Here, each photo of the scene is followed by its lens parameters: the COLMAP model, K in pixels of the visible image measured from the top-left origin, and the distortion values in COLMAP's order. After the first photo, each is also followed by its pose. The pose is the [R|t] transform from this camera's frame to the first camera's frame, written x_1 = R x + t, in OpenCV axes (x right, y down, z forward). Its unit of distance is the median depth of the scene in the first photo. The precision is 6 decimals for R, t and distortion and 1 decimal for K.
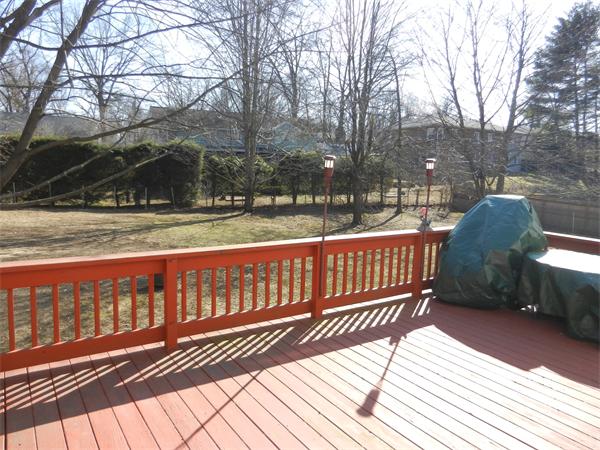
lens RADIAL K [[437.2, 0, 300.0], [0, 437.2, 225.0], [0, 0, 1]] dist [-0.002648, -0.004940]
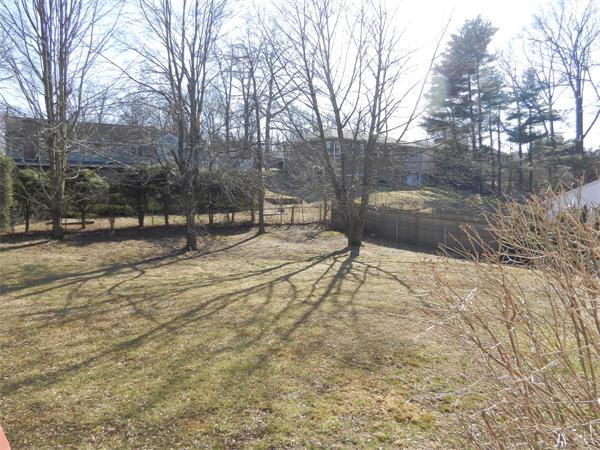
lens RADIAL K [[445.7, 0, 300.0], [0, 445.7, 225.0], [0, 0, 1]] dist [0.002440, -0.000498]
pose [[0.987756, -0.026532, 0.153735, 0.202187], [0.032912, 0.998693, -0.039108, -0.009148], [-0.152496, 0.043689, 0.987338, 0.132548]]
